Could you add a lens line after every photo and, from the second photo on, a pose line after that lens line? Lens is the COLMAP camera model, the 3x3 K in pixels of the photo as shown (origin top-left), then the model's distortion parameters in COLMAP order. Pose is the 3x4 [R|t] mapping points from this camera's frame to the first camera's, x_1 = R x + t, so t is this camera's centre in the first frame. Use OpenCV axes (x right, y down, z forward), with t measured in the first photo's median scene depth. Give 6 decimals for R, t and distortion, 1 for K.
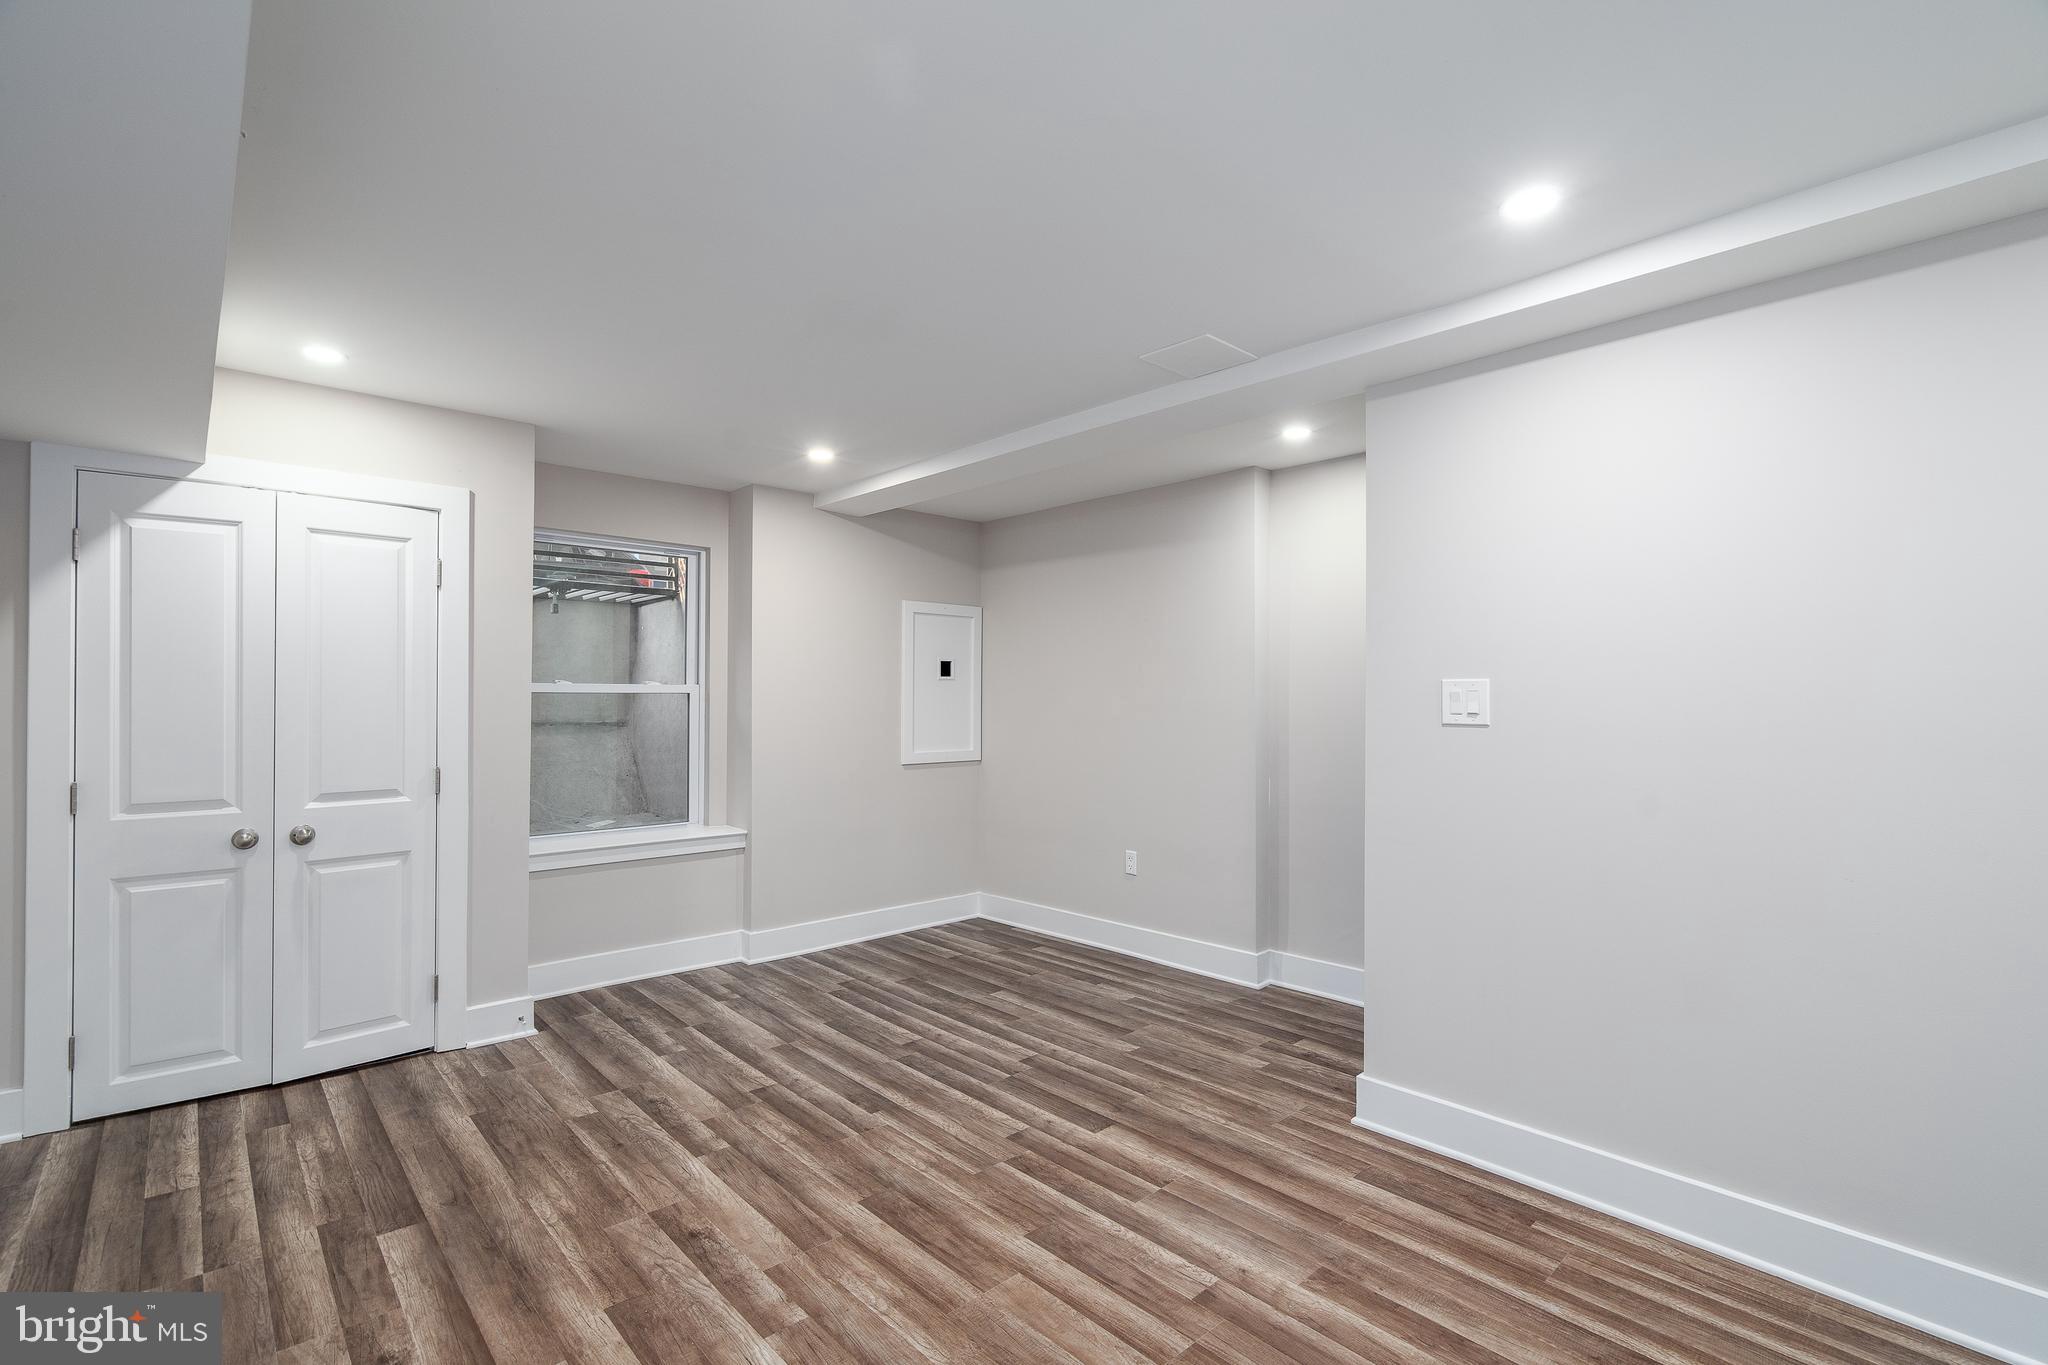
lens RADIAL K [[939.9, 0, 1051.7], [0, 939.9, 674.9], [0, 0, 1]] dist [-0.000360, 0.000018]
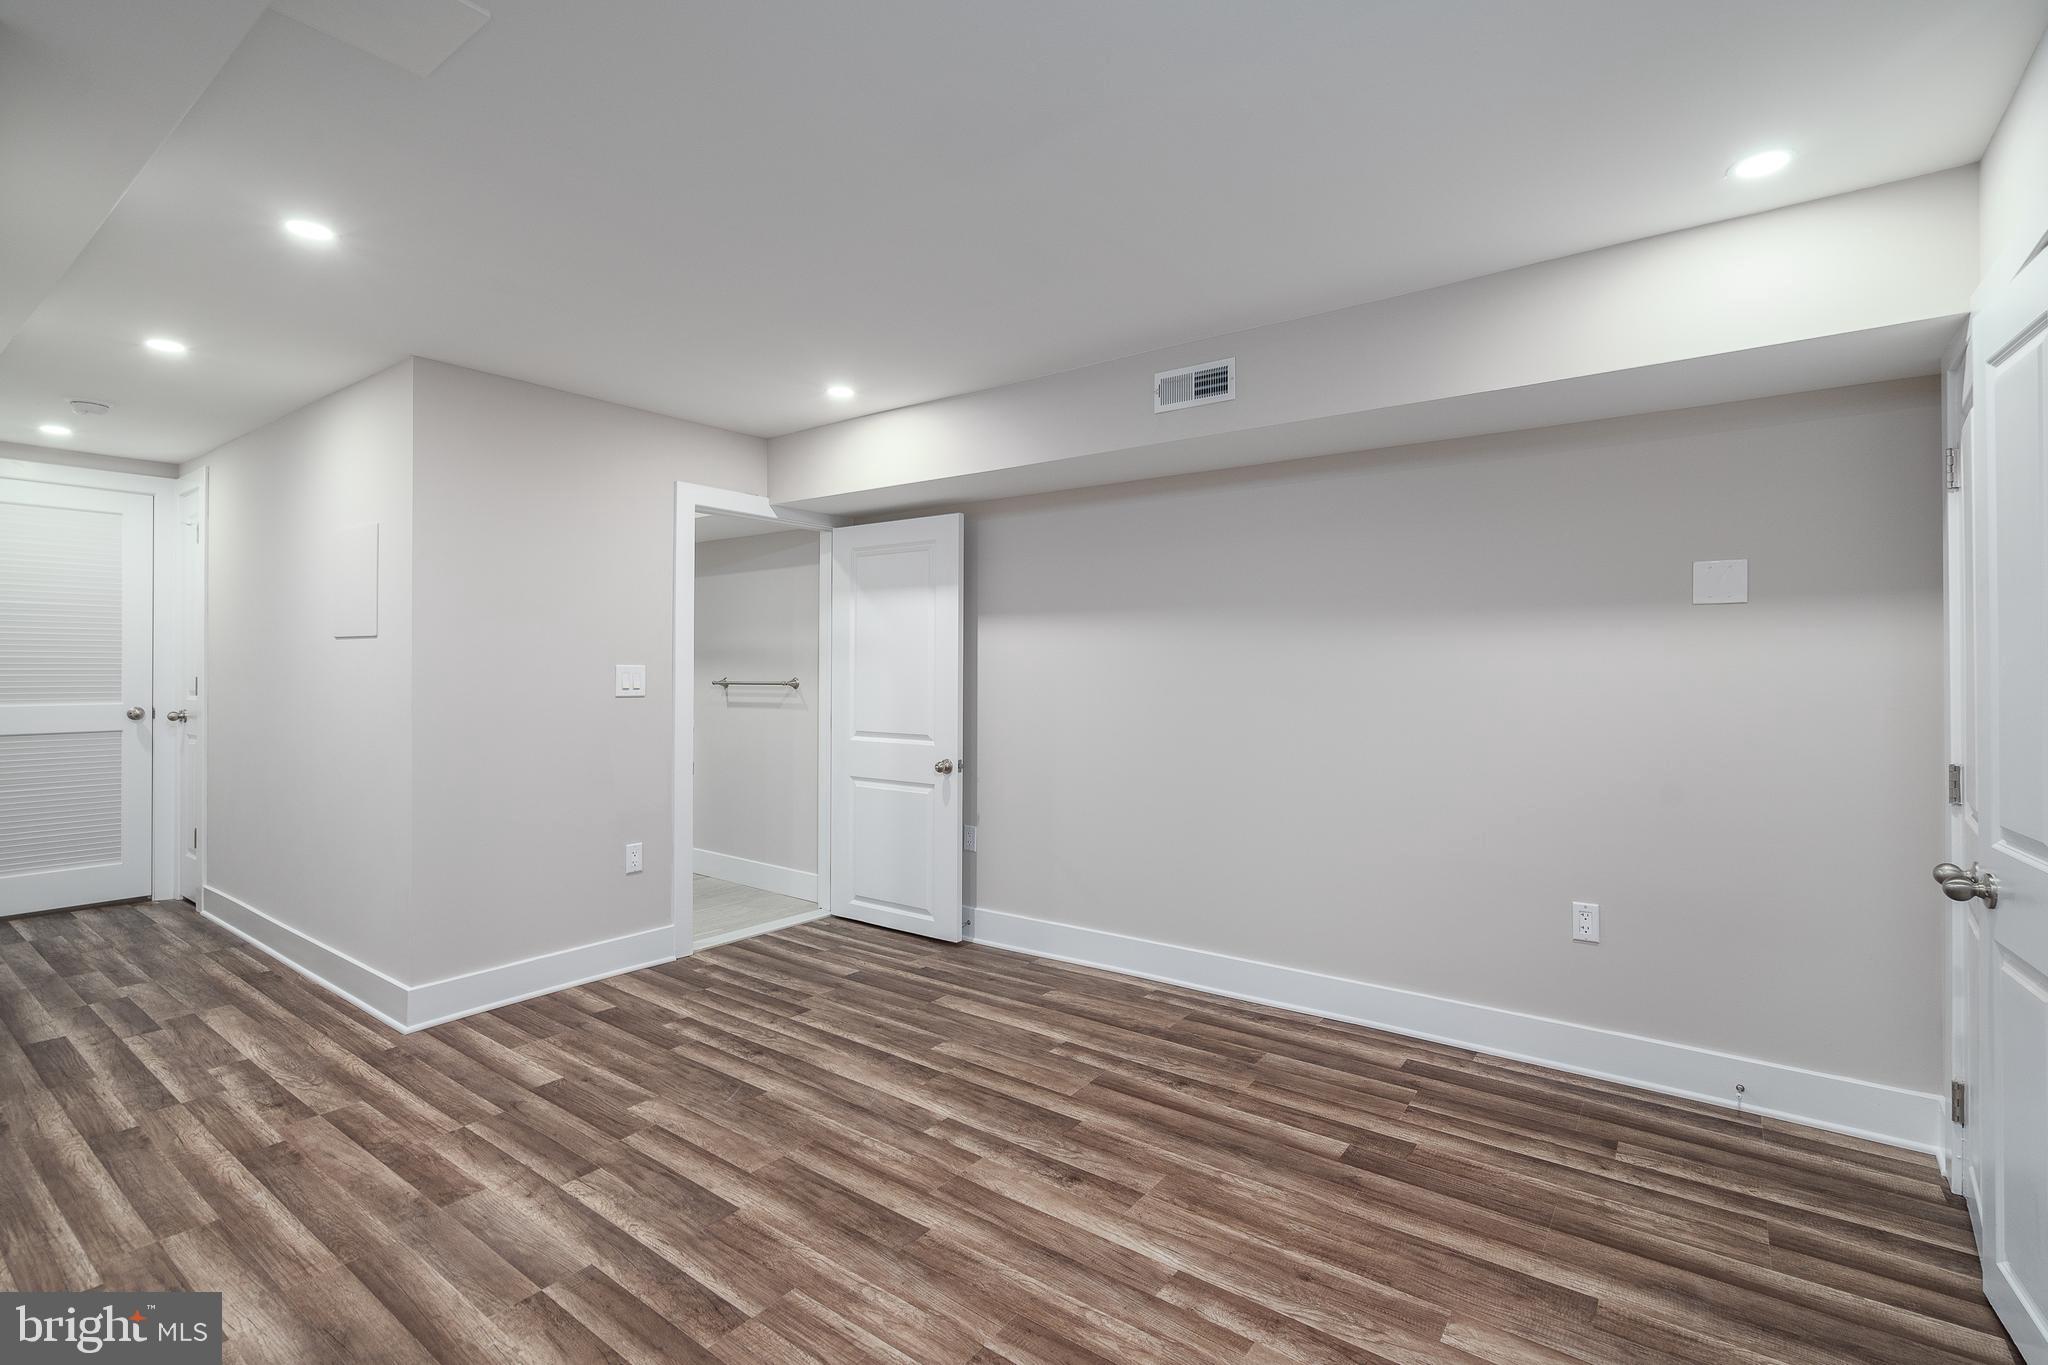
lens RADIAL K [[939.9, 0, 1051.7], [0, 939.9, 674.9], [0, 0, 1]] dist [-0.000360, 0.000018]
pose [[-0.981398, -0.003204, -0.191955, -0.154781], [0.000536, 0.999811, -0.019426, 0.063439], [0.191981, -0.019167, -0.981211, 1.985717]]
